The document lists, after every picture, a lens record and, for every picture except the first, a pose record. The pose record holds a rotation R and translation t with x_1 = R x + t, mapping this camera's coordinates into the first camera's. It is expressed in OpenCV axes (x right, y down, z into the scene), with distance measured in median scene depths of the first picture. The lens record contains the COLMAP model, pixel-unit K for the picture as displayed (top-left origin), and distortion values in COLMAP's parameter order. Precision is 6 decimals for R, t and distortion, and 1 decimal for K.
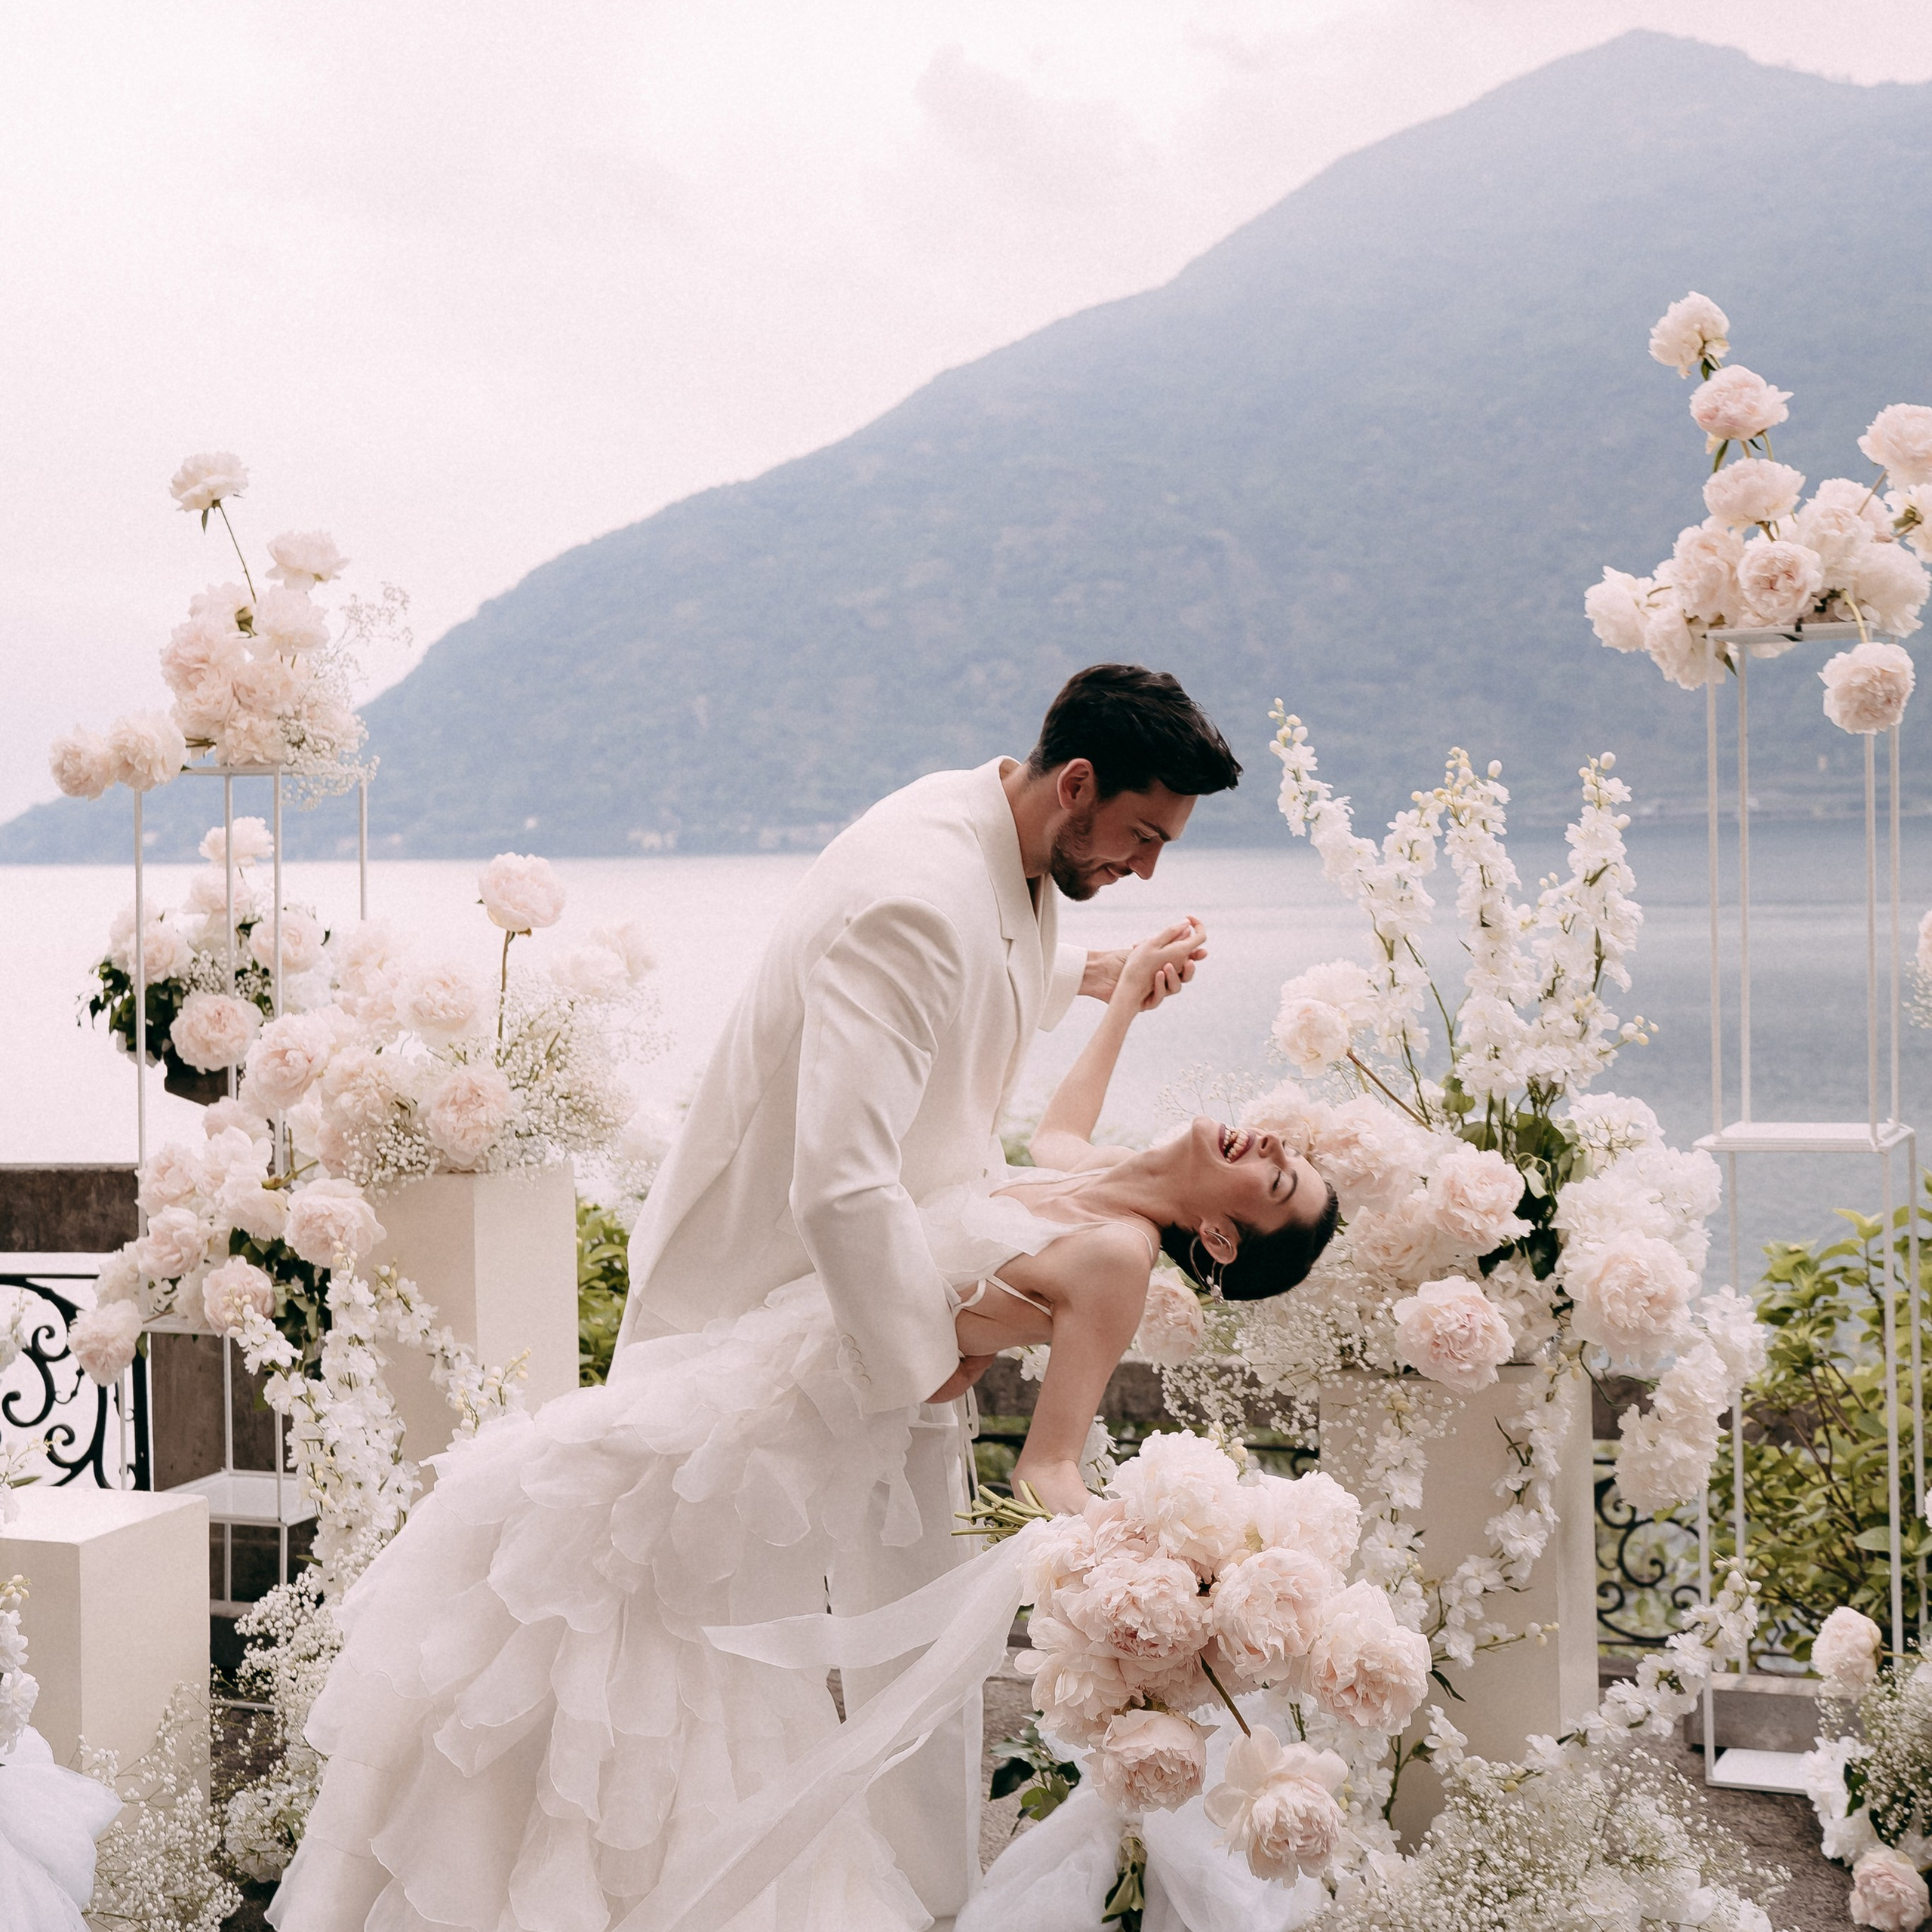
lens RADIAL K [[3190.9, 0, 972.3], [0, 3190.9, 984.5], [0, 0, 1]] dist [0.070177, 0.000000]
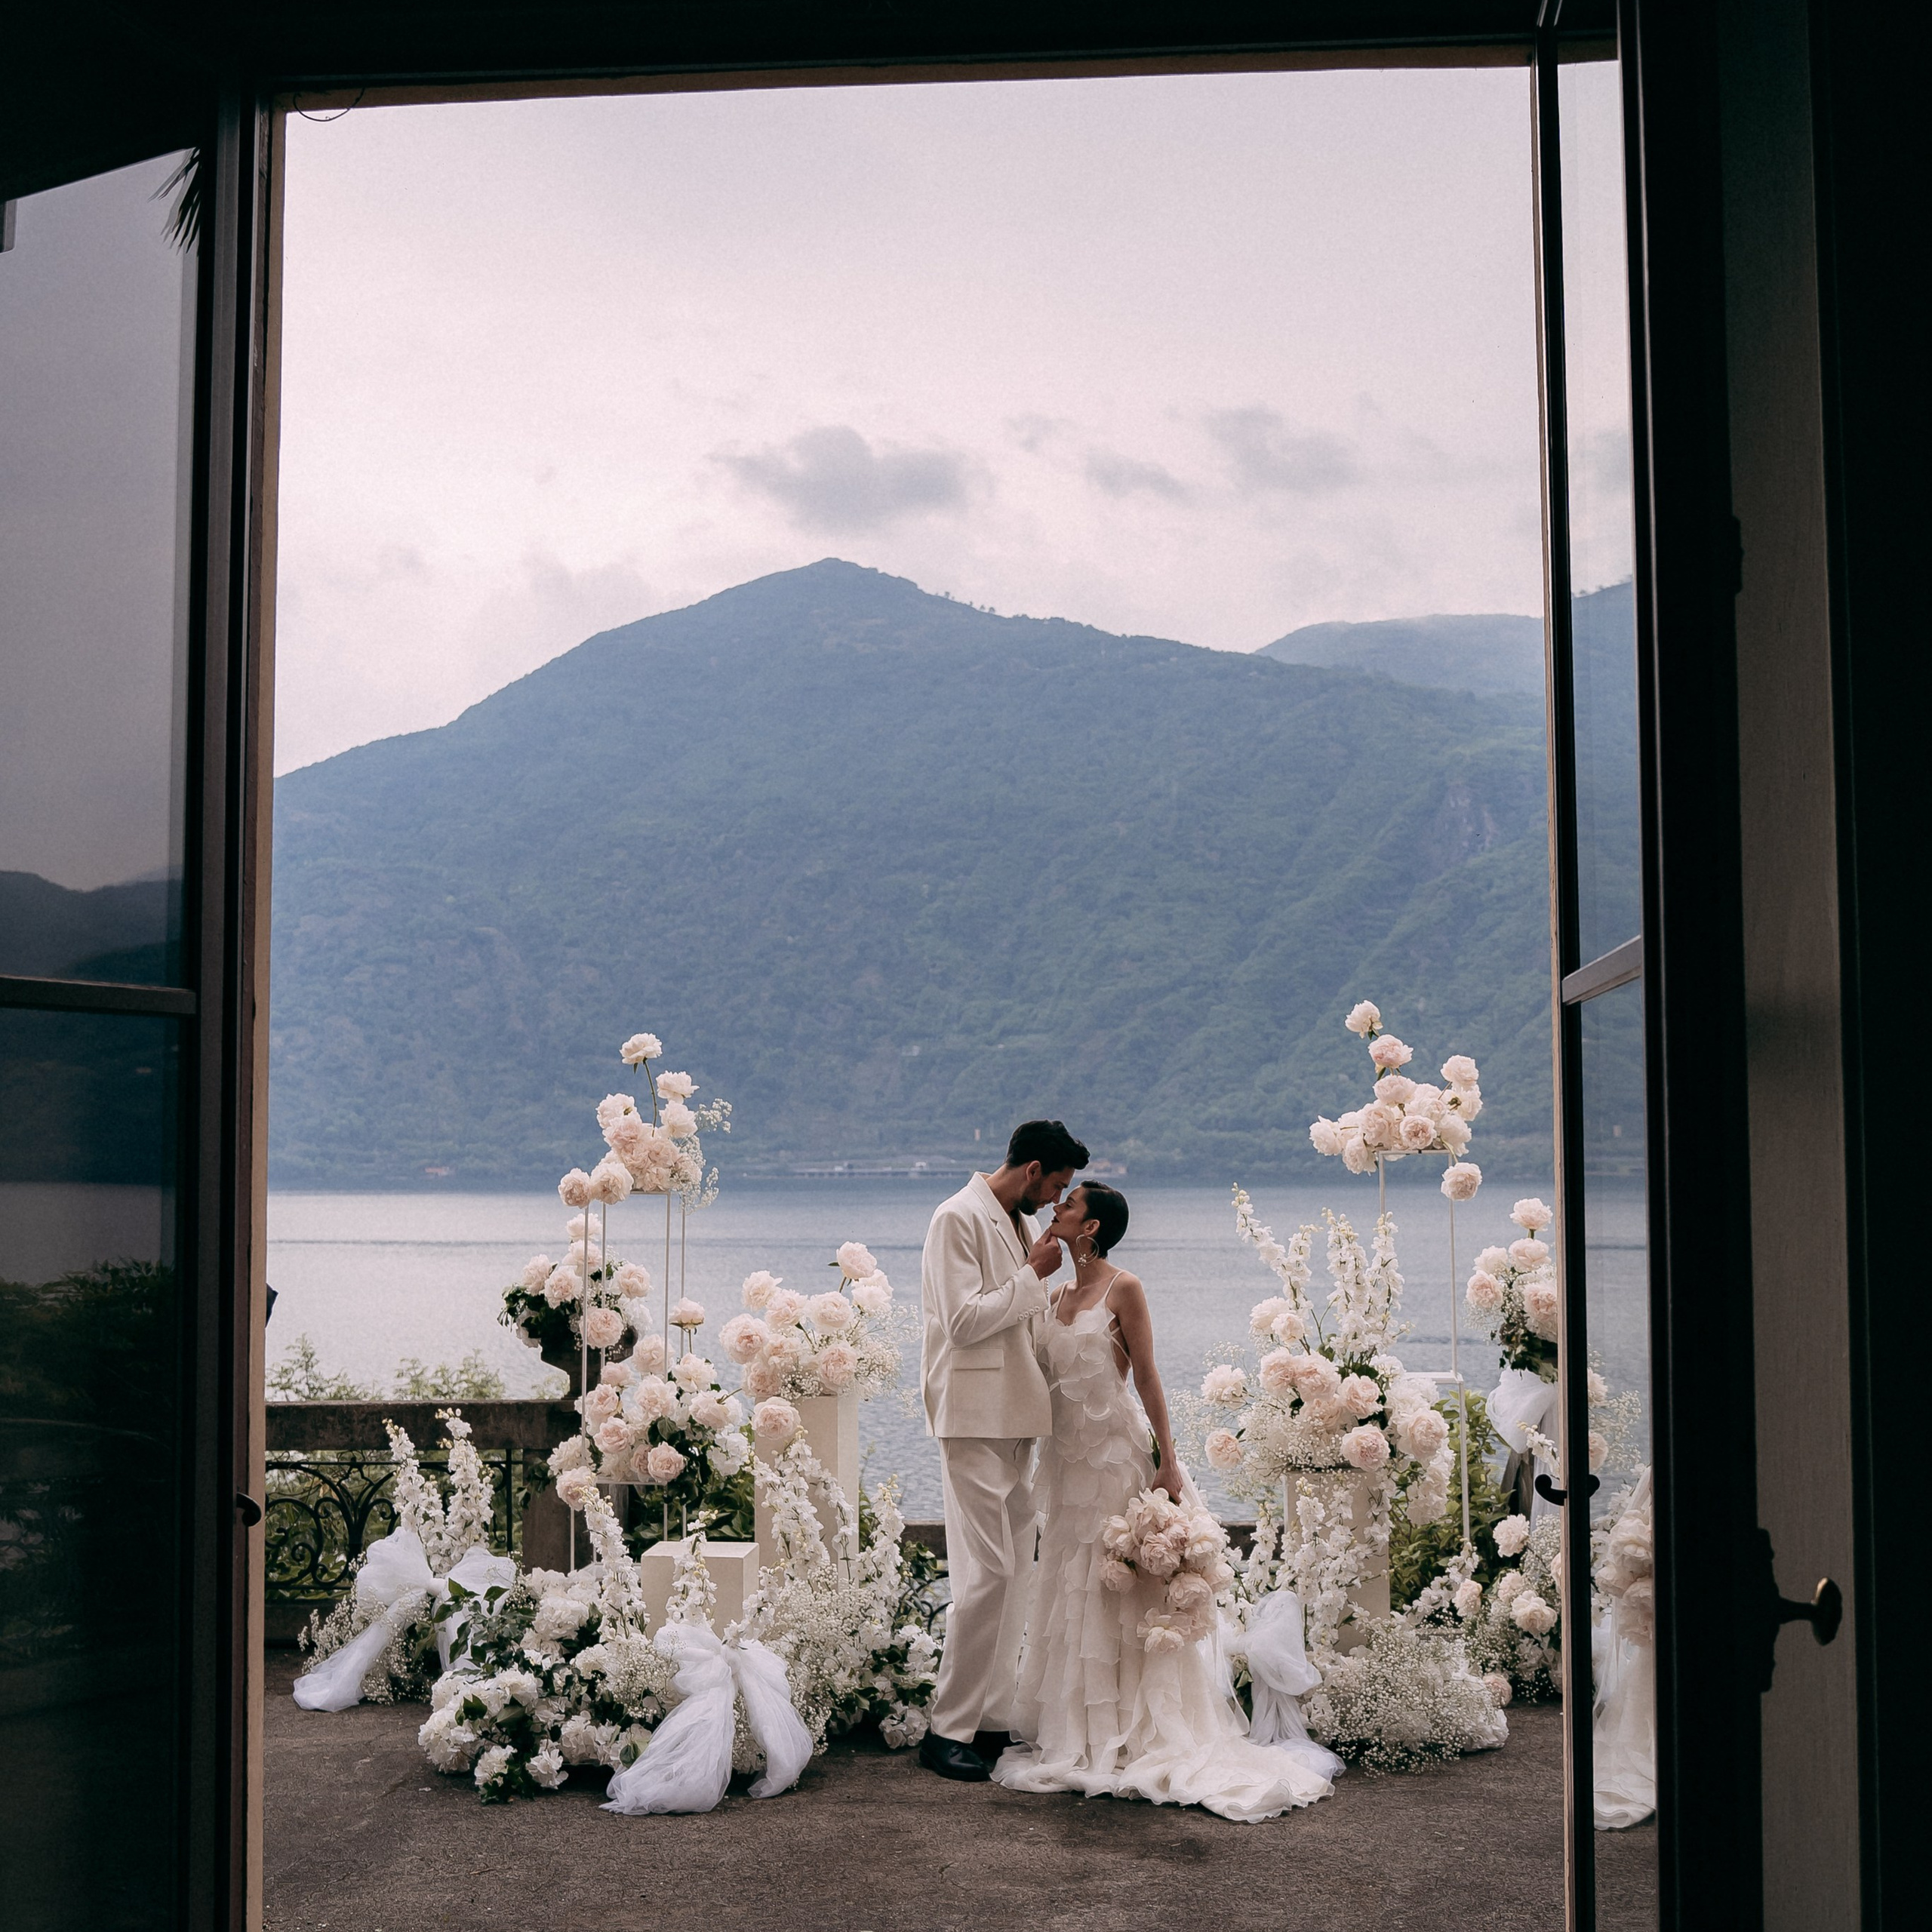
lens RADIAL K [[2651.8, 0, 962.2], [0, 2651.8, 950.8], [0, 0, 1]] dist [-0.025999, 0.000000]
pose [[0.966702, 0.041162, 0.252571, -0.525692], [-0.007040, 0.990883, -0.134542, 0.003366], [-0.255806, 0.128284, 0.958179, -0.724500]]
